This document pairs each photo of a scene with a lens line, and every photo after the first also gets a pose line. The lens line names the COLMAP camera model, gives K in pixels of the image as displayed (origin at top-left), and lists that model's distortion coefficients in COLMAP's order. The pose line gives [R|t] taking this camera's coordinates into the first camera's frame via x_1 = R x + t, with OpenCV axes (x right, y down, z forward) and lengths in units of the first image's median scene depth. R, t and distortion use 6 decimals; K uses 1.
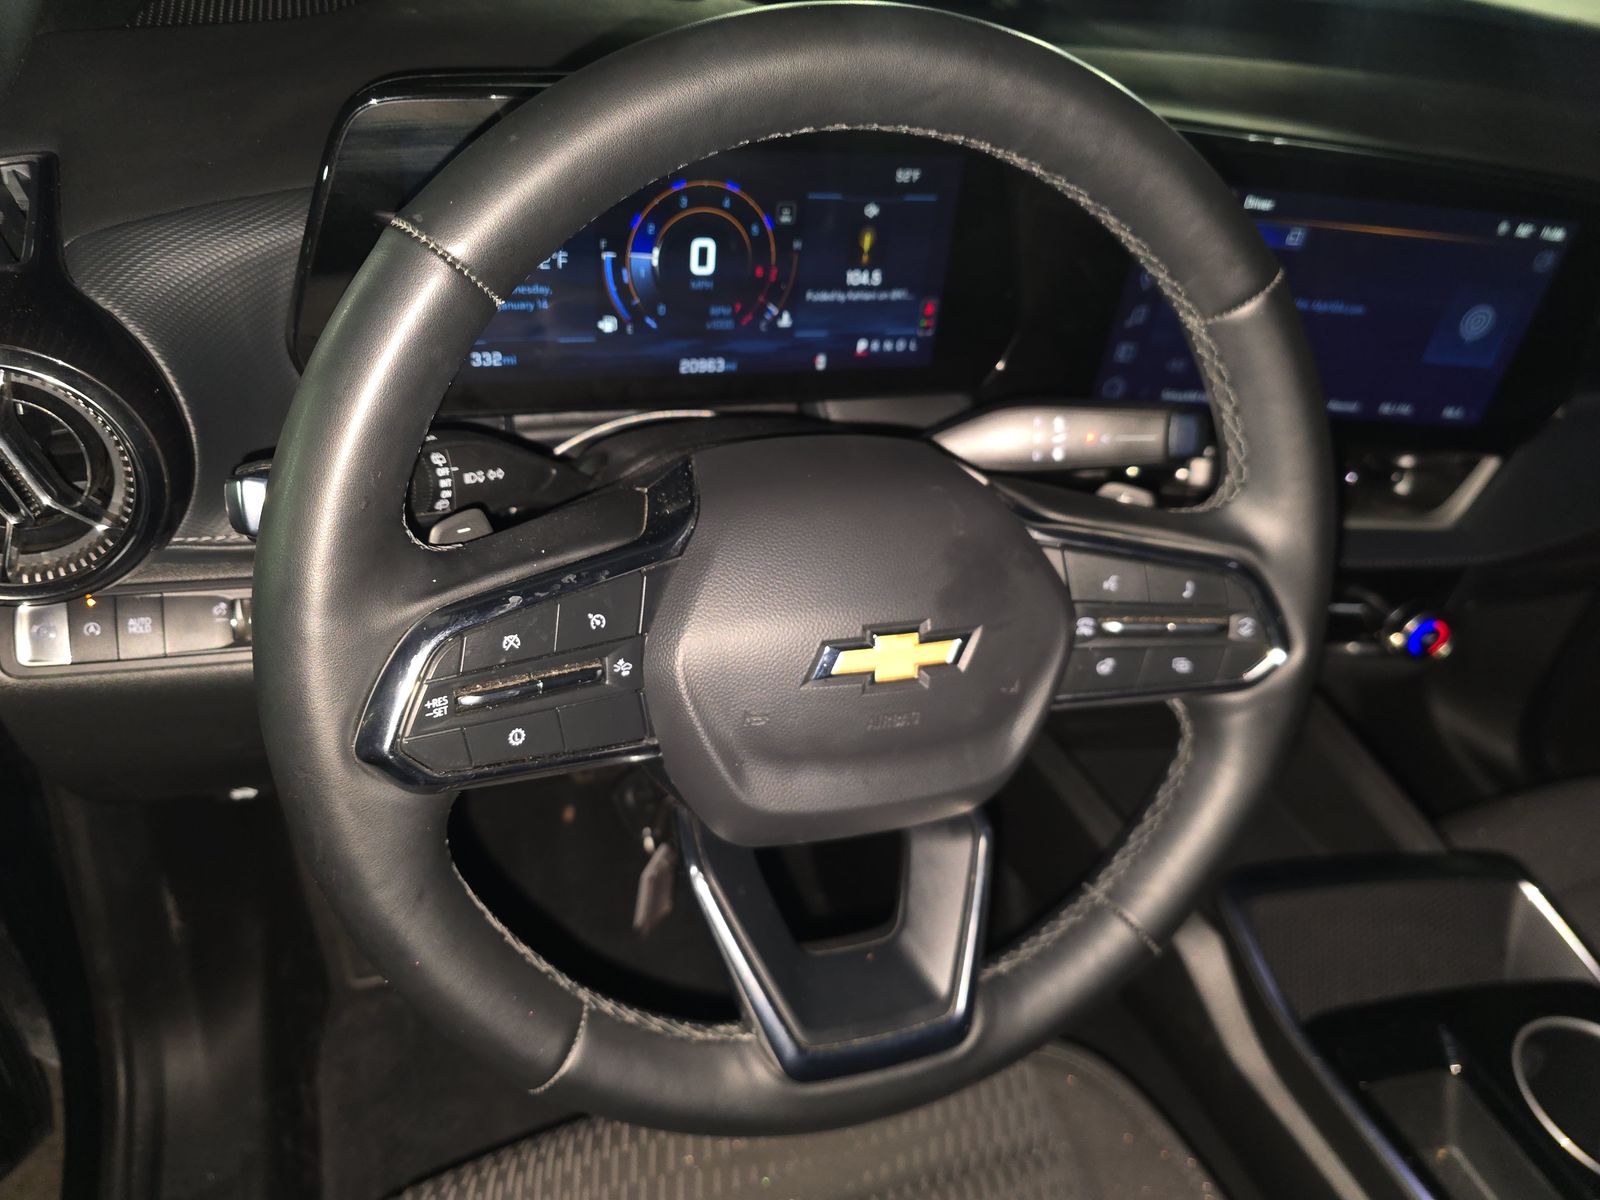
lens RADIAL K [[1087.8, 0, 800.0], [0, 1087.8, 600.0], [0, 0, 1]] dist [0.066816, -0.086904]
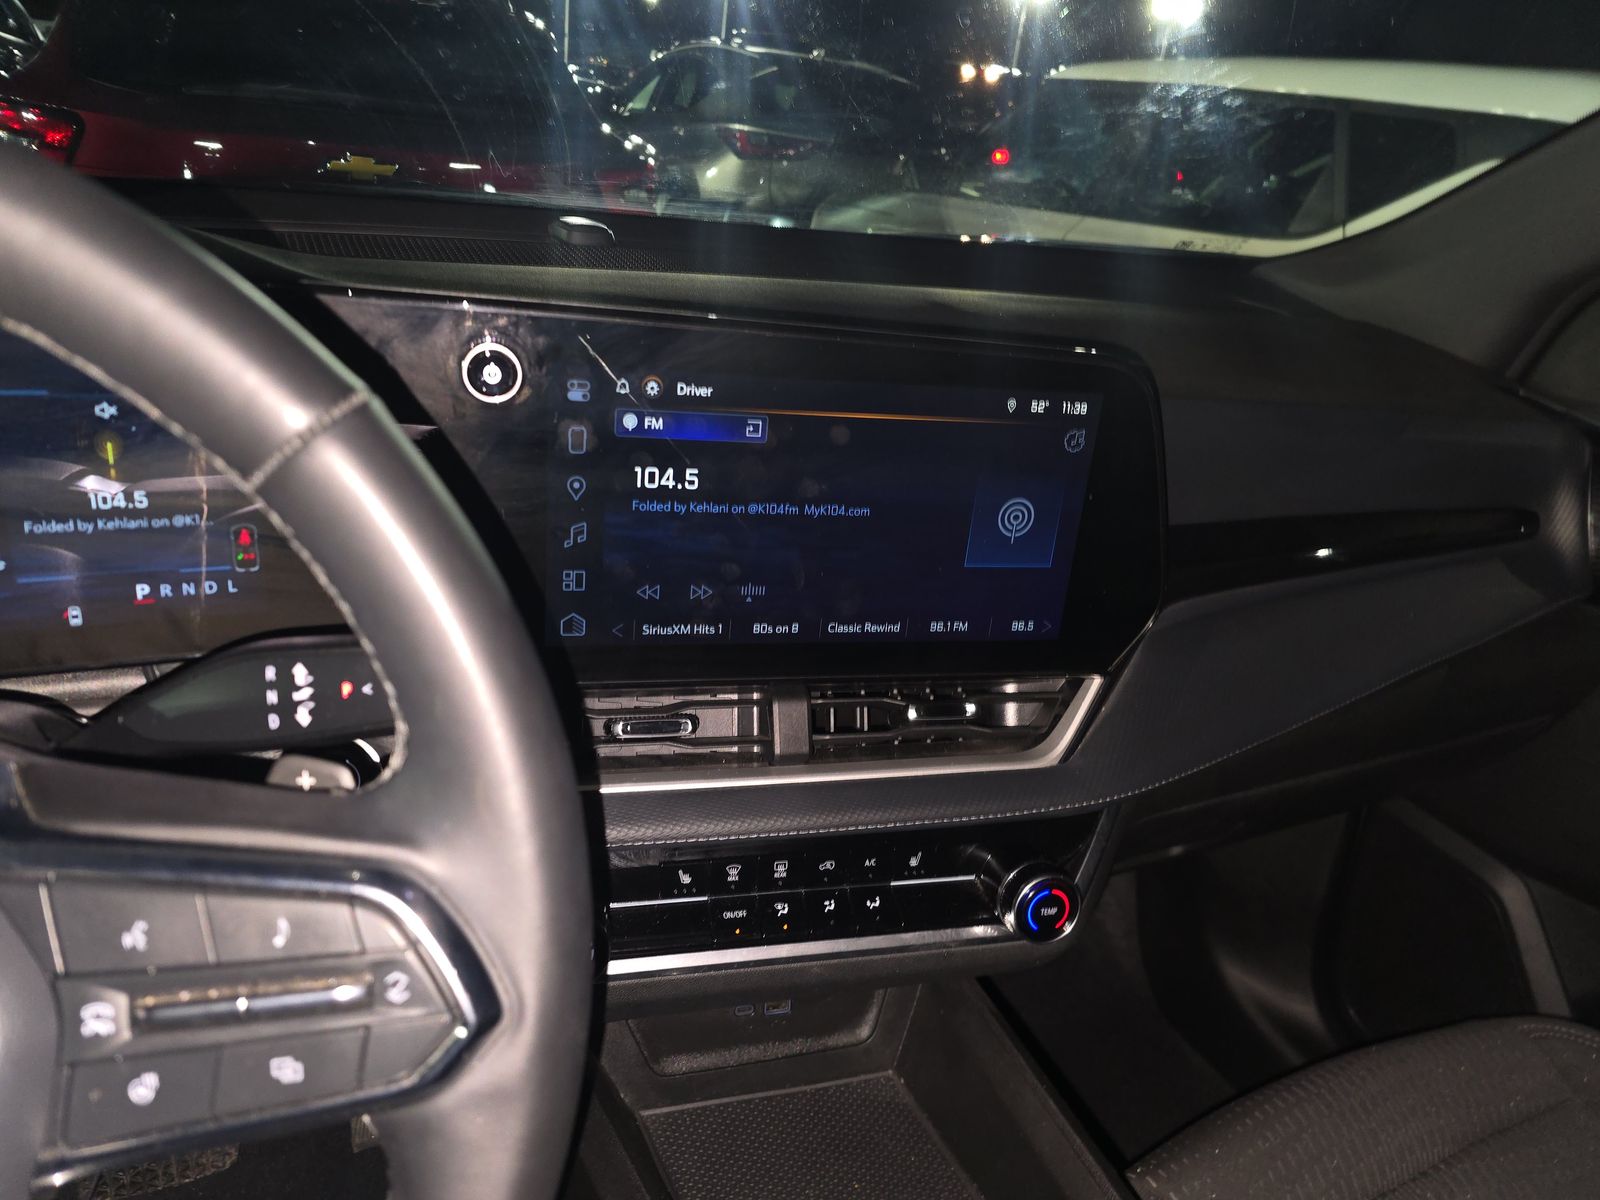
lens RADIAL K [[1087.8, 0, 800.0], [0, 1087.8, 600.0], [0, 0, 1]] dist [0.066816, -0.086904]
pose [[0.991821, -0.075376, 0.103001, 0.379267], [0.098657, 0.964745, -0.243995, -0.006534], [-0.080978, 0.252162, 0.964291, 0.244298]]
